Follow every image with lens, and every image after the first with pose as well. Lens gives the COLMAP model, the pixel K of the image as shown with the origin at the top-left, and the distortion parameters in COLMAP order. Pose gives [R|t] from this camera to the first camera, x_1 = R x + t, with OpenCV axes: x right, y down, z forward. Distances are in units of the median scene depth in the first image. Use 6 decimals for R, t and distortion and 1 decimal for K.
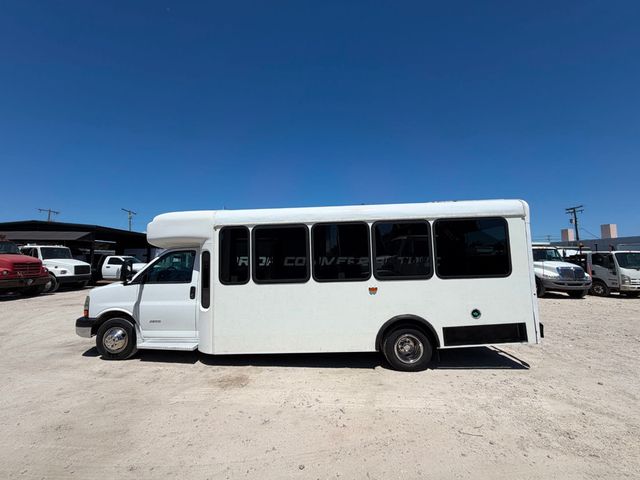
lens RADIAL K [[255.3, 0, 318.9], [0, 255.3, 240.8], [0, 0, 1]] dist [-0.000438, 0.000178]
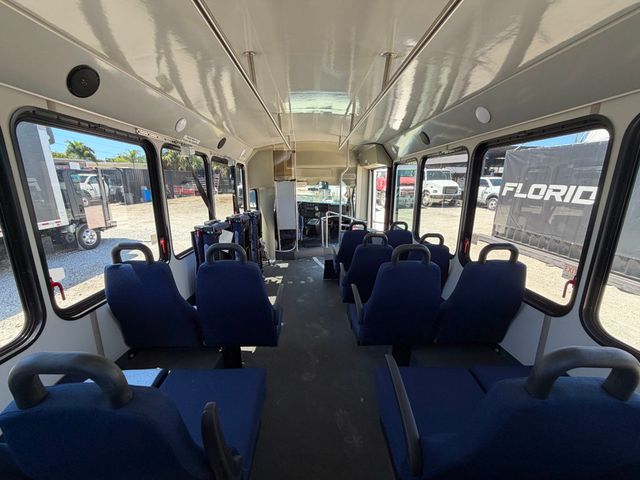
lens RADIAL K [[255.3, 0, 318.9], [0, 255.3, 240.8], [0, 0, 1]] dist [-0.000438, 0.000178]
pose [[0.061426, 0.249230, -0.966494, 0.711632], [0.071664, 0.964722, 0.253328, 0.003393], [0.995536, -0.084824, 0.041398, 1.286812]]
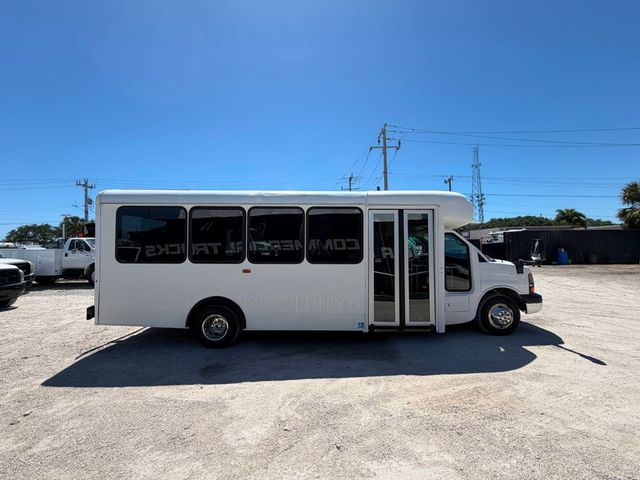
lens RADIAL K [[255.3, 0, 318.9], [0, 255.3, 240.8], [0, 0, 1]] dist [-0.000438, 0.000178]
pose [[-0.998824, 0.021164, -0.043617, -0.016717], [0.025455, 0.994631, -0.100307, 0.222197], [0.041260, -0.101300, -0.994000, 2.647547]]
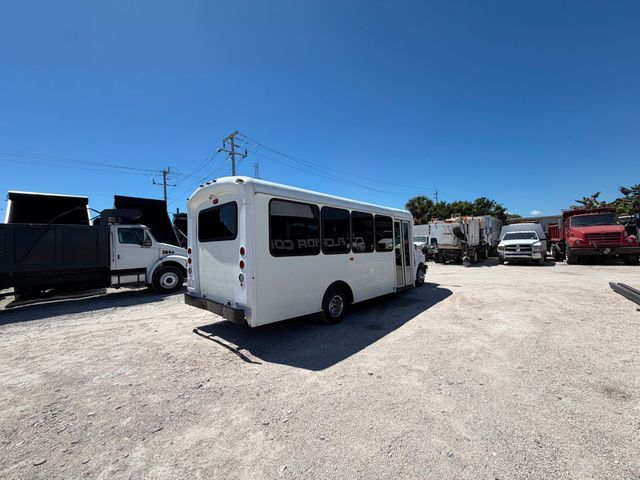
lens RADIAL K [[255.3, 0, 318.9], [0, 255.3, 240.8], [0, 0, 1]] dist [-0.000438, 0.000178]
pose [[-0.658238, 0.016251, -0.752634, 1.383137], [0.097536, 0.993181, -0.063858, 0.204922], [0.746465, -0.115442, -0.655335, 2.372603]]
